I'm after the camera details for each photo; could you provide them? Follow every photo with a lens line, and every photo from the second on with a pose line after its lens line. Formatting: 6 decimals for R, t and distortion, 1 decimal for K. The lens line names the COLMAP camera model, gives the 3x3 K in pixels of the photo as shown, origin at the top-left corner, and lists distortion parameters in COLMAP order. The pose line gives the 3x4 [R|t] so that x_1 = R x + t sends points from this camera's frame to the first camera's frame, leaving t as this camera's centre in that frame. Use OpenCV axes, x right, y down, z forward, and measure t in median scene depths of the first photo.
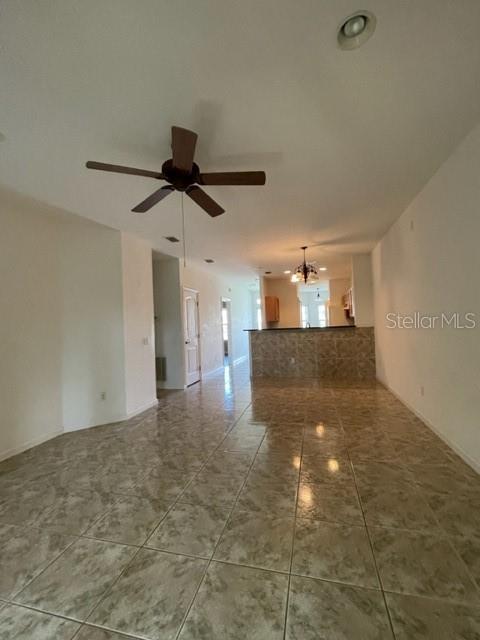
lens RADIAL K [[279.8, 0, 239.1], [0, 279.8, 320.0], [0, 0, 1]] dist [-0.006583, 0.000795]
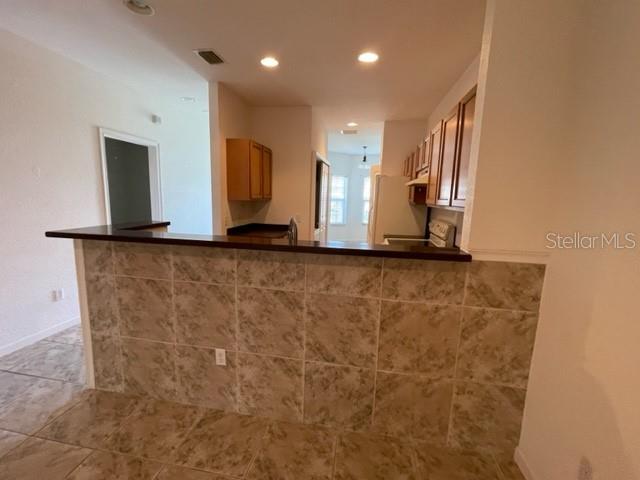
lens RADIAL K [[279.8, 0, 318.7], [0, 279.8, 242.3], [0, 0, 1]] dist [-0.006583, 0.000795]
pose [[0.993321, 0.052513, 0.102741, 0.392298], [-0.069899, 0.982312, 0.173717, -0.030187], [-0.091801, -0.179738, 0.979422, 1.146283]]
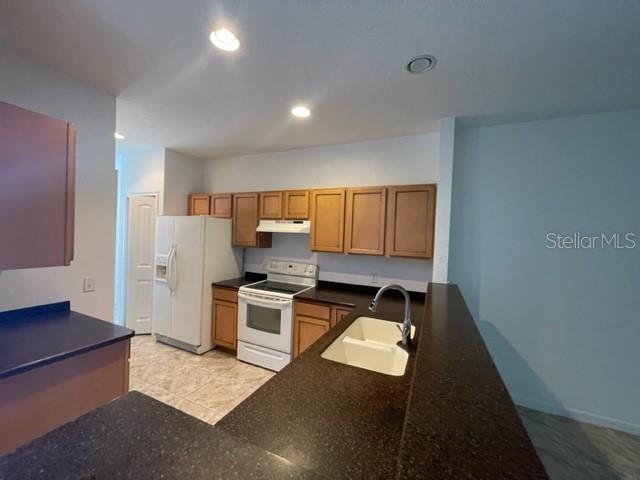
lens RADIAL K [[260.2, 0, 307.3], [0, 260.2, 240.3], [0, 0, 1]] dist [0.012847, -0.001688]
pose [[0.195167, 0.026493, 0.980412, -0.014503], [-0.062867, 0.997917, -0.014452, -0.039796], [-0.978753, -0.058815, 0.196426, 1.656540]]
